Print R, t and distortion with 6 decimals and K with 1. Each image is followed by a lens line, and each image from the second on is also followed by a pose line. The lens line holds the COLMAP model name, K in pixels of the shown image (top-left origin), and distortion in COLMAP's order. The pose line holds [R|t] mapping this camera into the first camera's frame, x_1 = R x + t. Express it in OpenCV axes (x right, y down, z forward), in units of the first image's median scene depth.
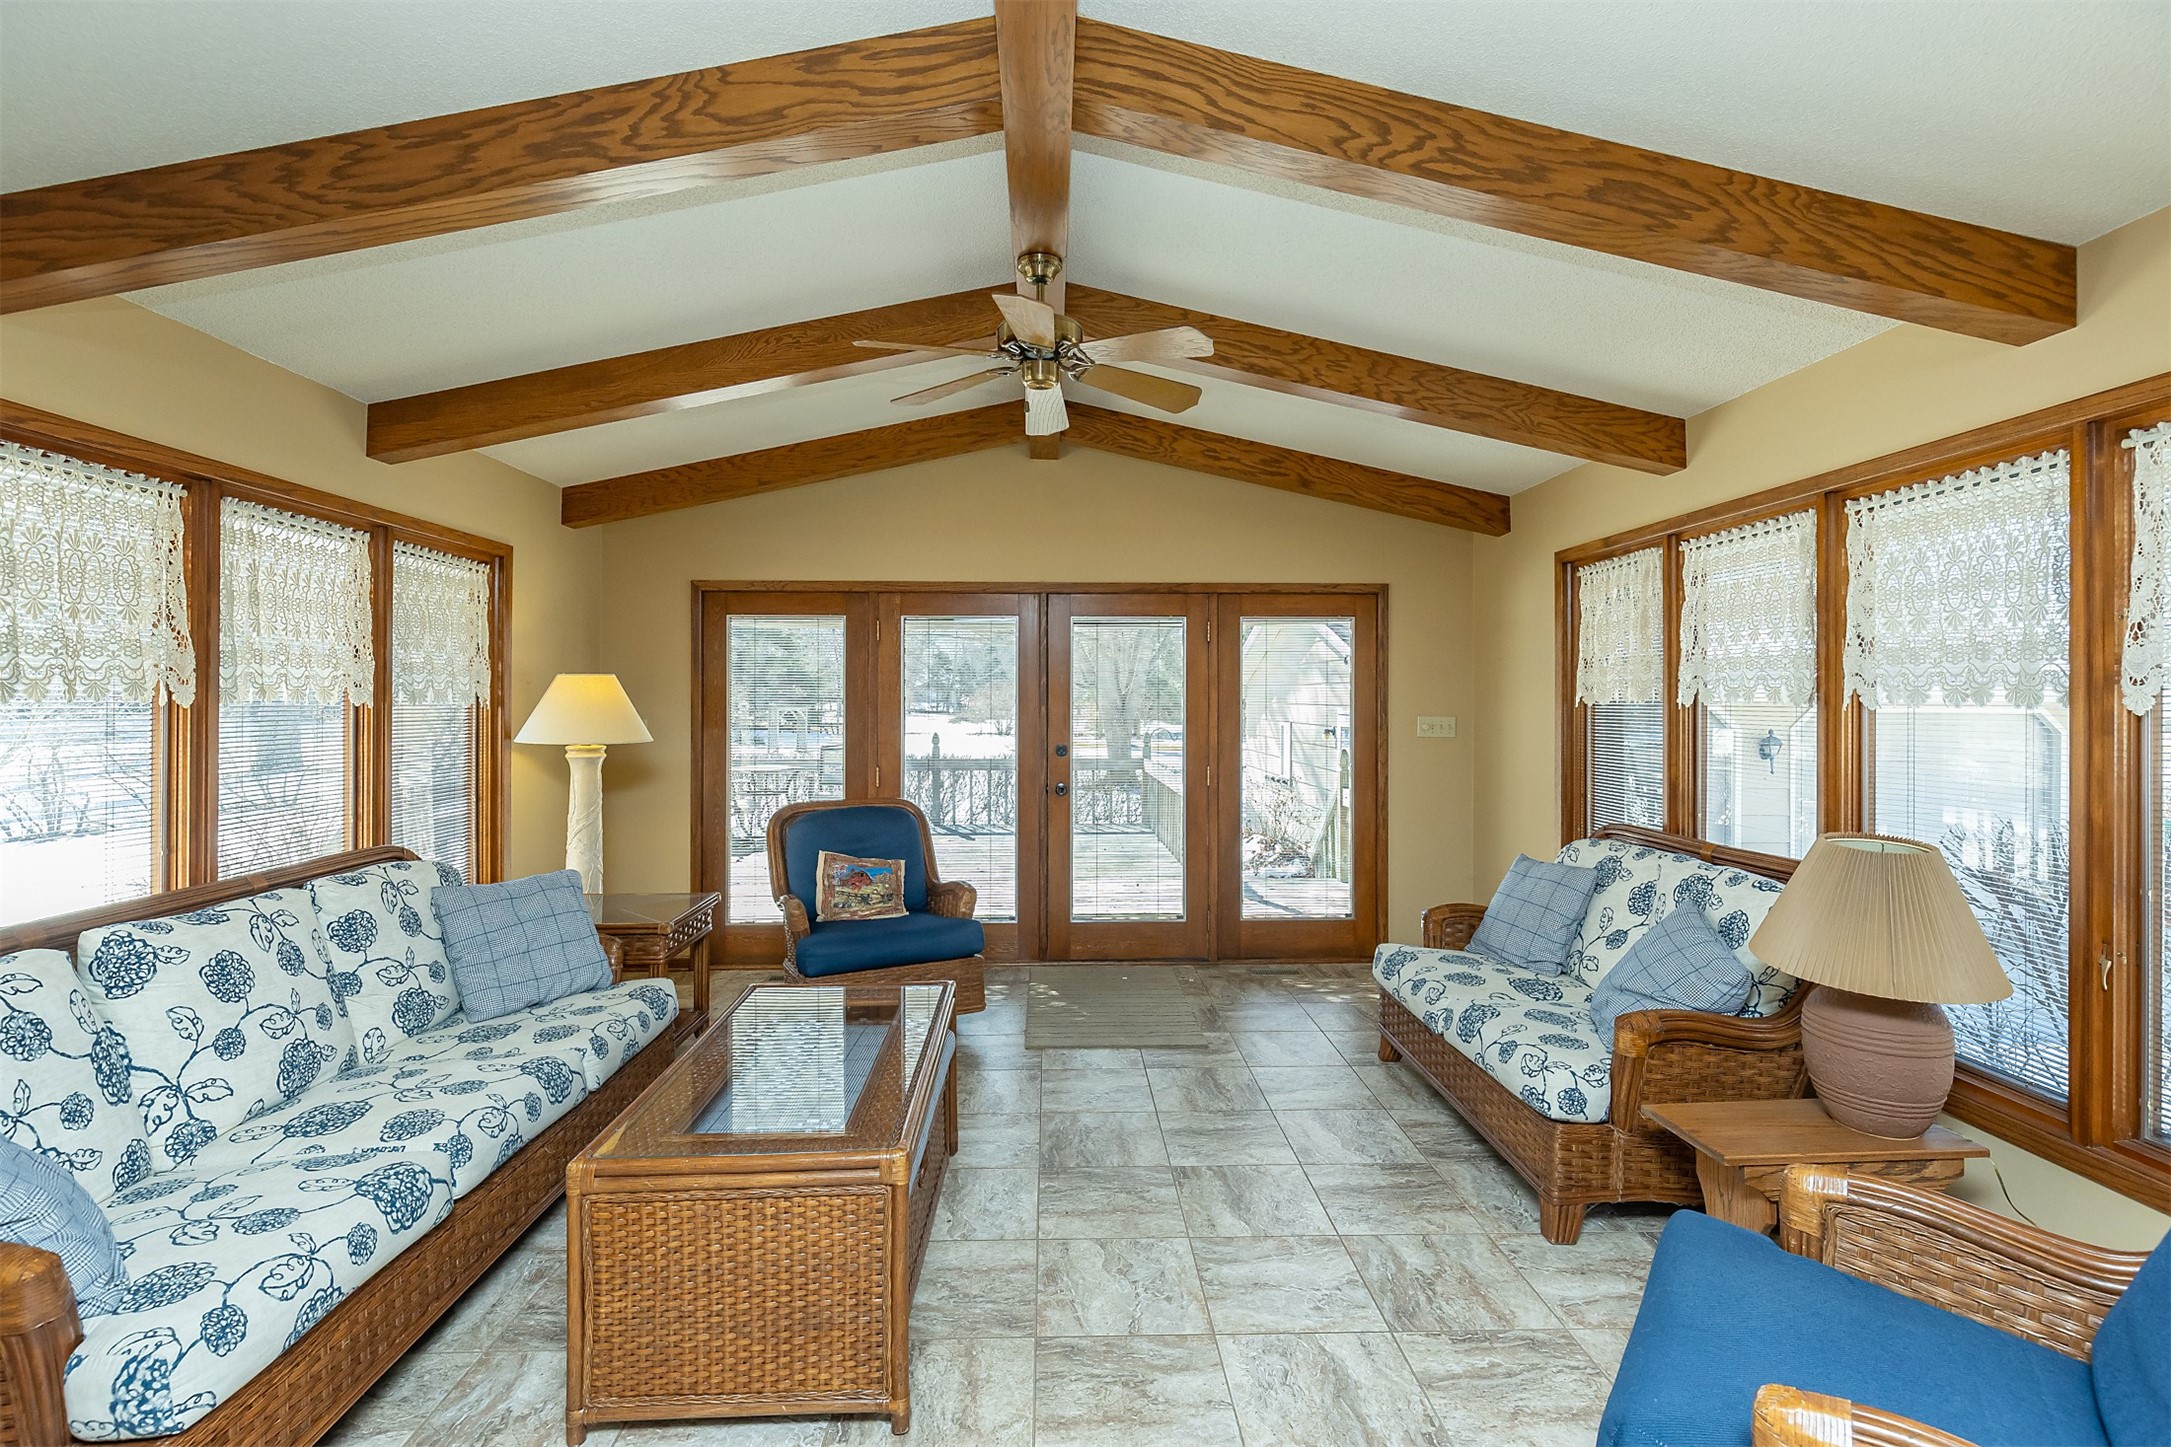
lens RADIAL K [[1018.5, 0, 1061.8], [0, 1018.5, 701.8], [0, 0, 1]] dist [0.002501, -0.000886]
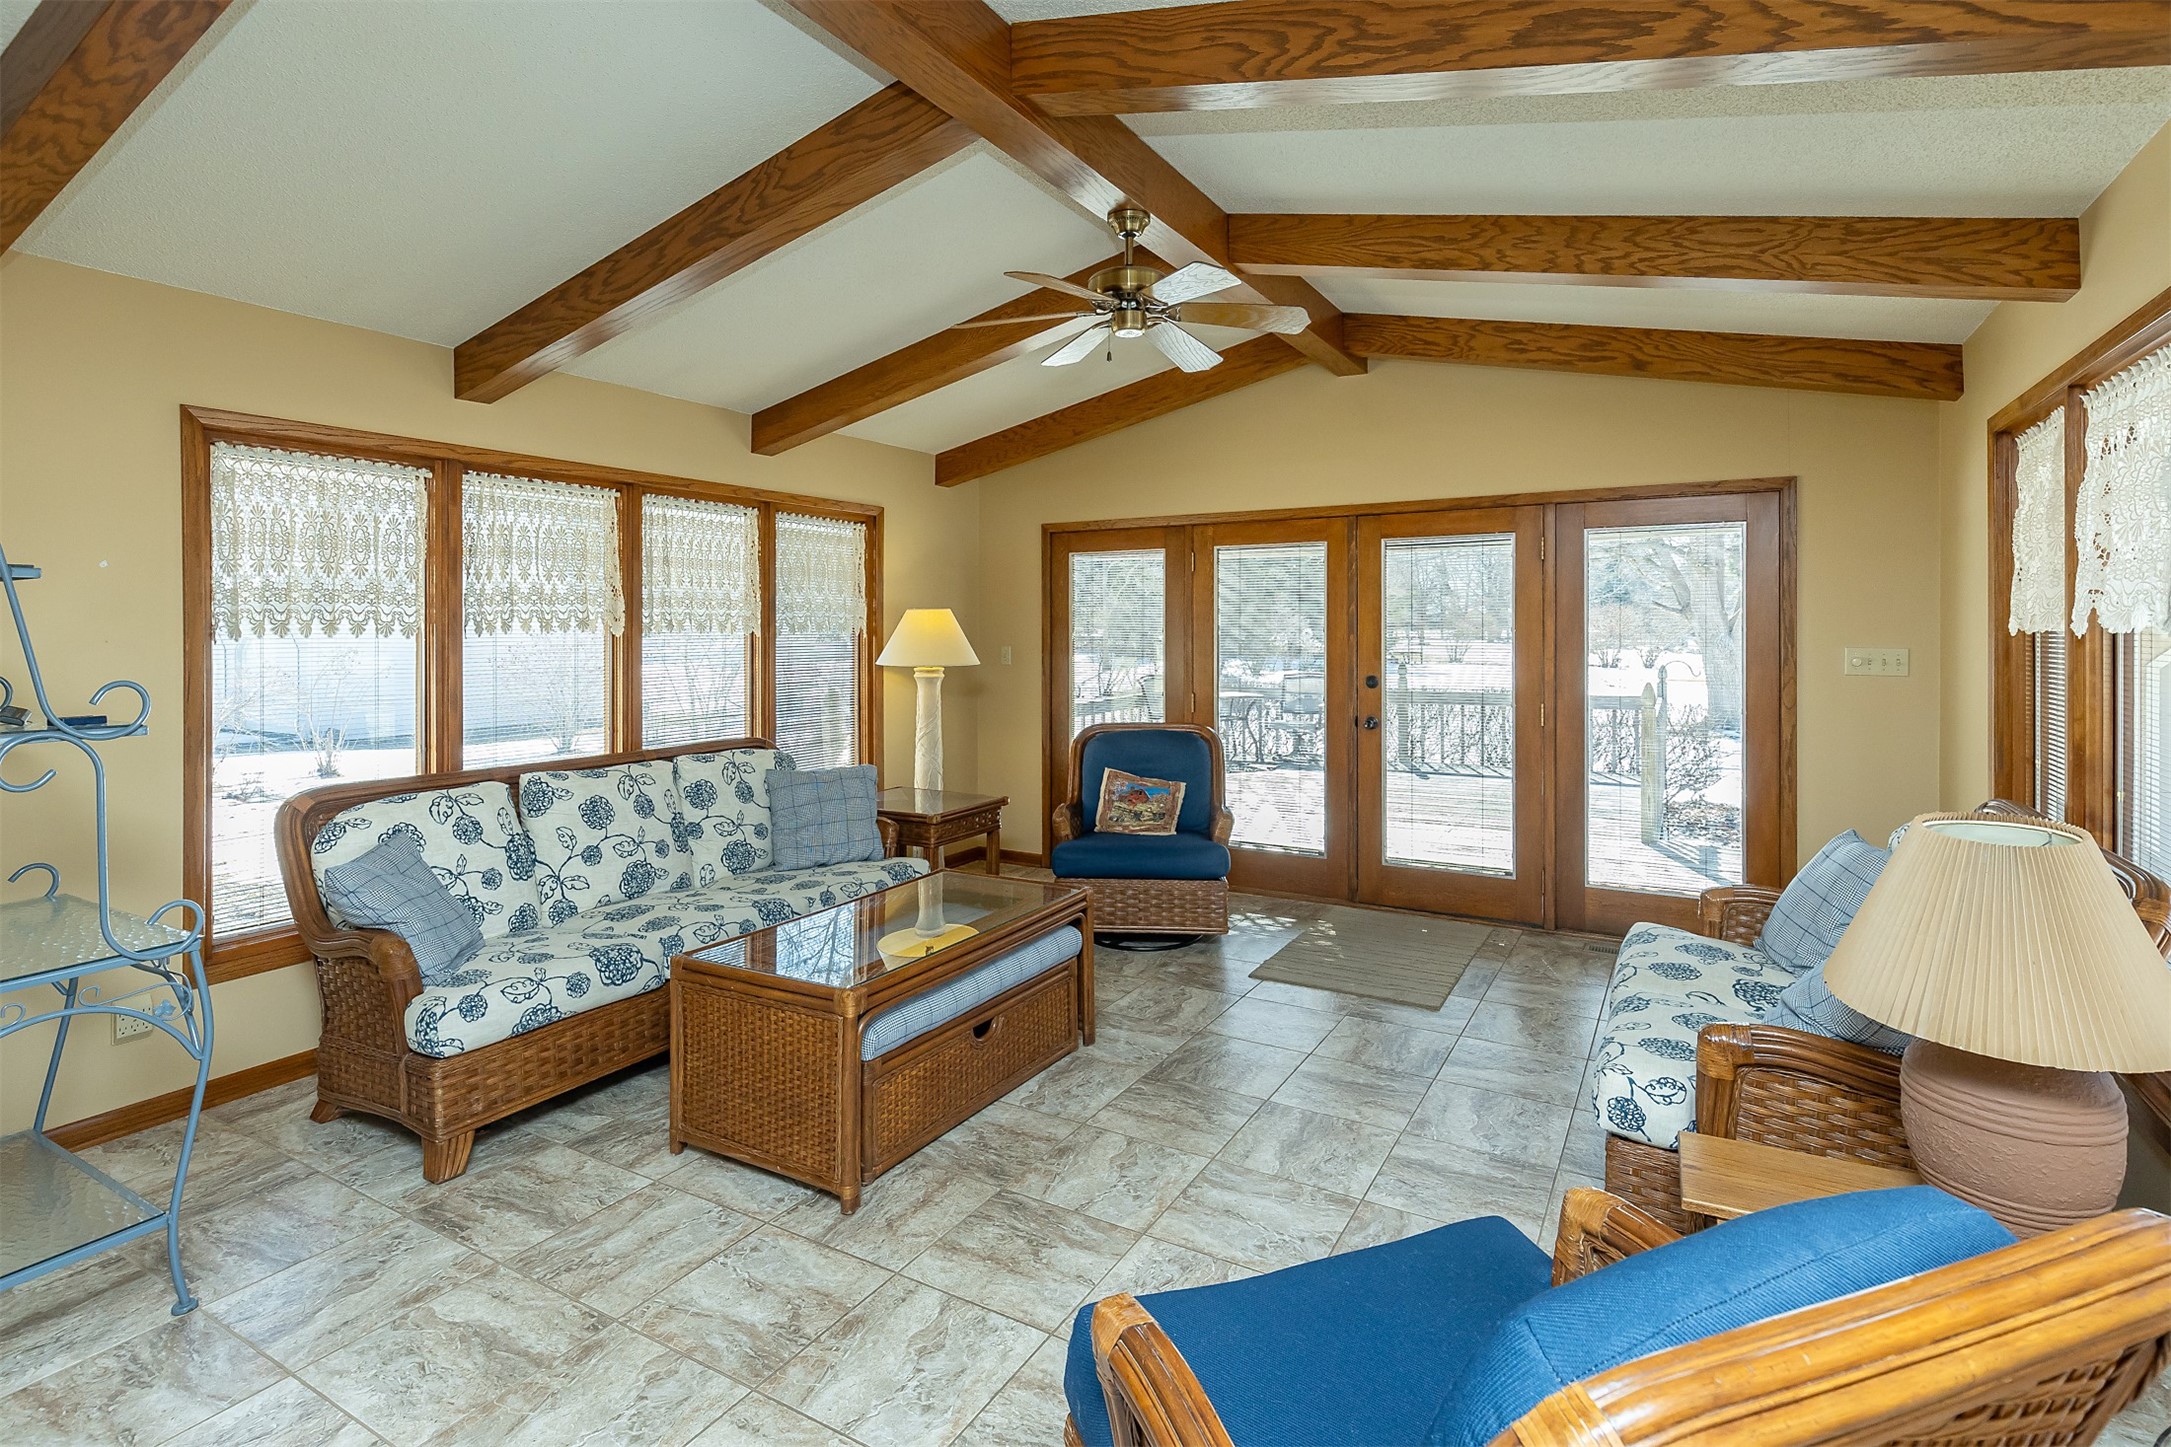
lens RADIAL K [[1059.1, 0, 1052.6], [0, 1059.1, 631.6], [0, 0, 1]] dist [0.001639, -0.000716]
pose [[0.841938, -0.002642, -0.539567, 0.464541], [0.003914, 0.999992, 0.001211, -0.000943], [0.539560, -0.003131, 0.841942, 0.023625]]
